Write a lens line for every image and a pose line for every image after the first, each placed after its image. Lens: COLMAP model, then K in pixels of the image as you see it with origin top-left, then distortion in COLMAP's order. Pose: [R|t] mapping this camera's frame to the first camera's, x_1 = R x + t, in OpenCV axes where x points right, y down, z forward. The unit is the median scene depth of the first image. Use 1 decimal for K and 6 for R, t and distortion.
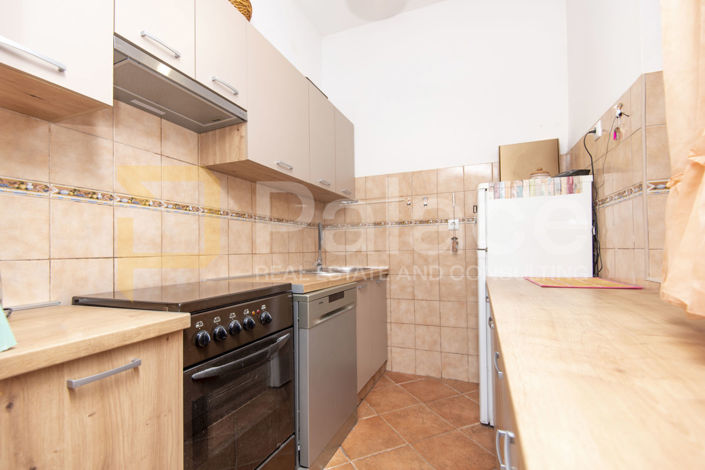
lens RADIAL K [[318.8, 0, 352.9], [0, 318.8, 245.9], [0, 0, 1]] dist [0.030169, -0.021817]
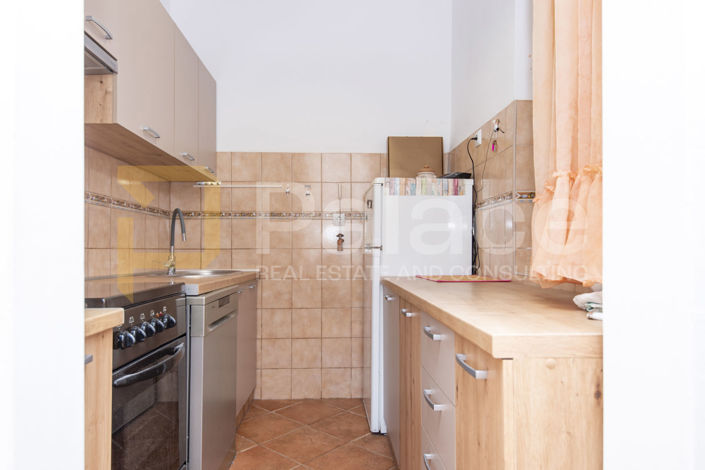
lens RADIAL K [[451.7, 0, 354.3], [0, 451.7, 248.3], [0, 0, 1]] dist [0.031920, -0.000523]
pose [[0.911506, 0.017631, 0.410908, -0.192993], [-0.018926, 0.999820, -0.000917, 0.014737], [-0.410850, -0.006941, 0.911676, -0.175038]]
